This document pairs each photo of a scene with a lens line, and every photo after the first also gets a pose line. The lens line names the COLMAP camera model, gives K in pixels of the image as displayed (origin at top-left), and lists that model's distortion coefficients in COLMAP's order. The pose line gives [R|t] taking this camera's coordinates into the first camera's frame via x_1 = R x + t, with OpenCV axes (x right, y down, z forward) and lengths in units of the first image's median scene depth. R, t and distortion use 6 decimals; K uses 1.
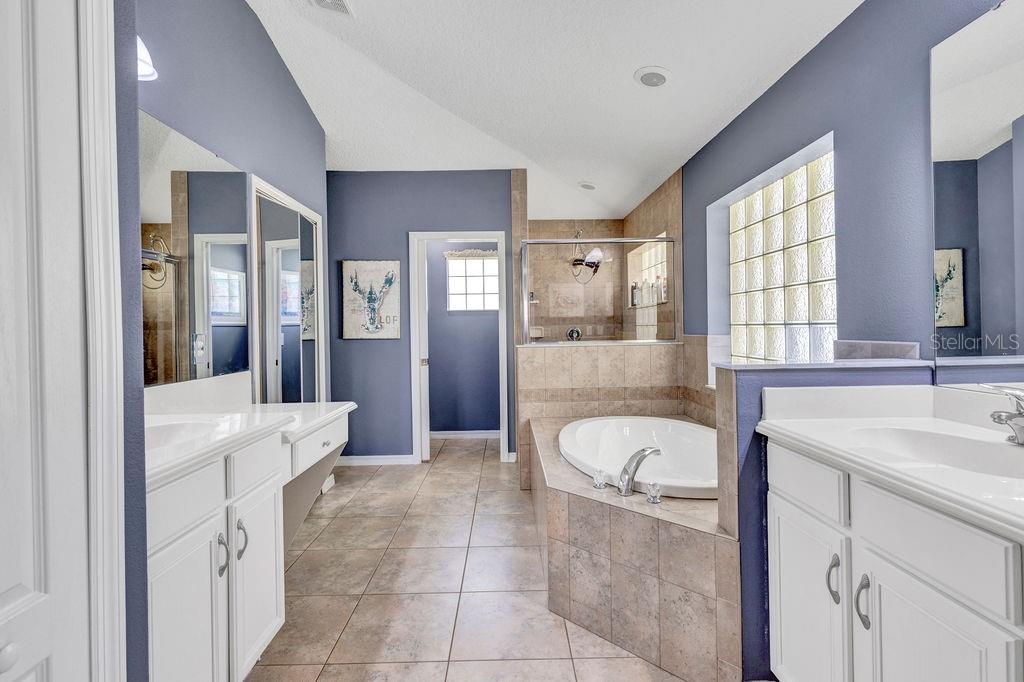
lens RADIAL K [[472.9, 0, 508.6], [0, 472.9, 333.8], [0, 0, 1]] dist [0.007972, -0.001407]
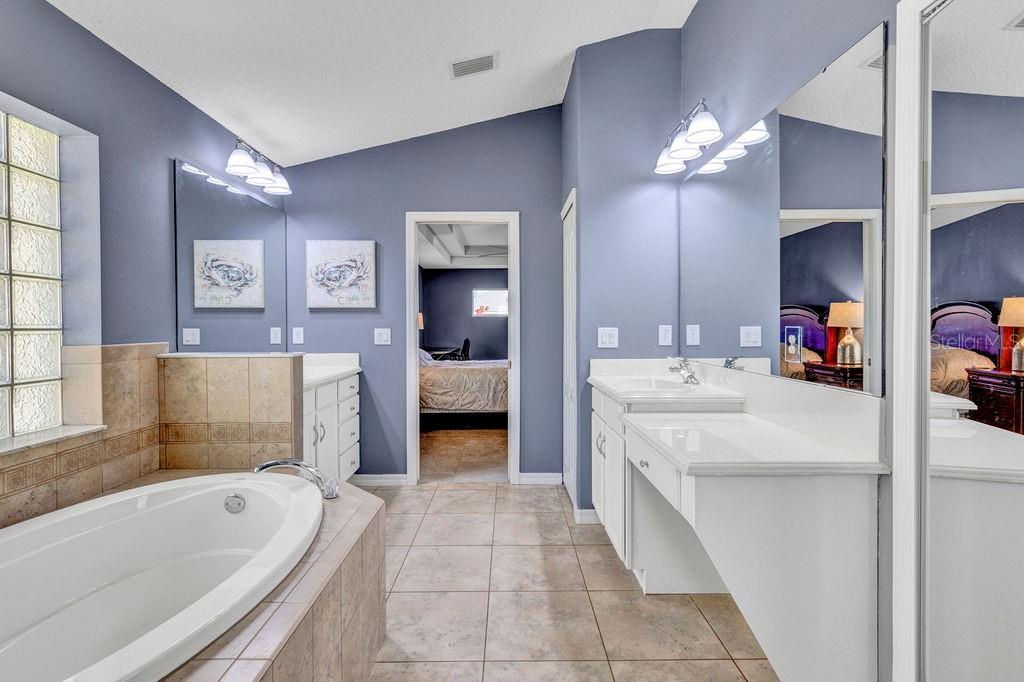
lens RADIAL K [[472.9, 0, 511.7], [0, 472.9, 335.6], [0, 0, 1]] dist [0.007972, -0.001407]
pose [[-0.999786, 0.020605, -0.002050, -0.178773], [0.020560, 0.999588, 0.020005, -0.009101], [0.002461, 0.019959, -0.999798, 2.030349]]
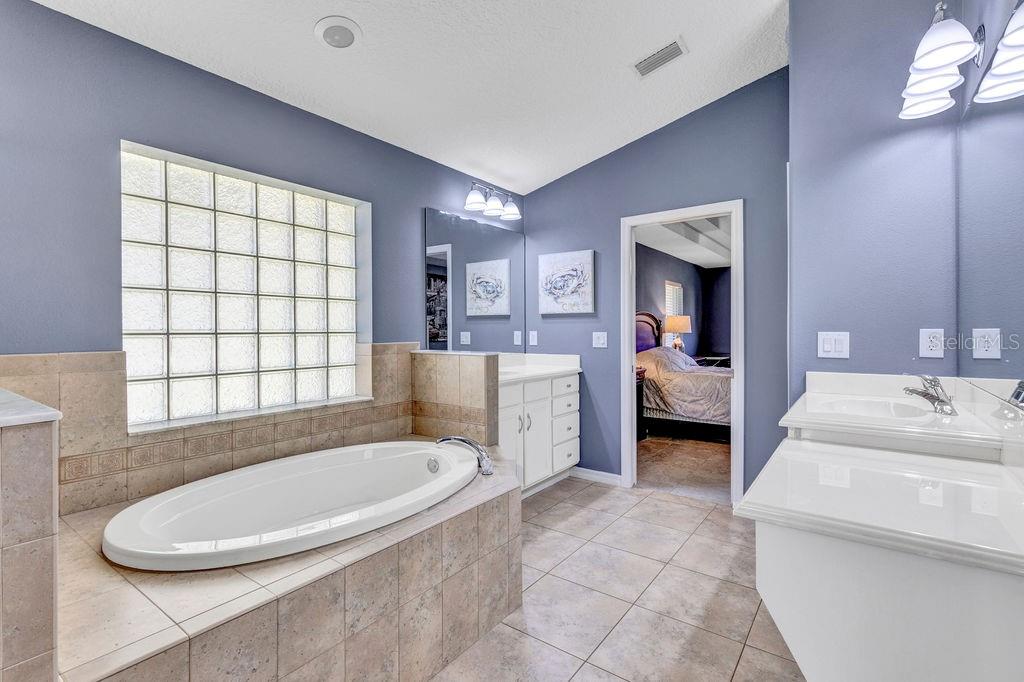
lens RADIAL K [[472.9, 0, 511.5], [0, 472.9, 337.2], [0, 0, 1]] dist [0.007972, -0.001407]
pose [[-0.800313, 0.011833, 0.599466, -0.555508], [0.017563, 0.999839, 0.003711, -0.003294], [-0.599325, 0.013499, -0.800392, 1.949394]]
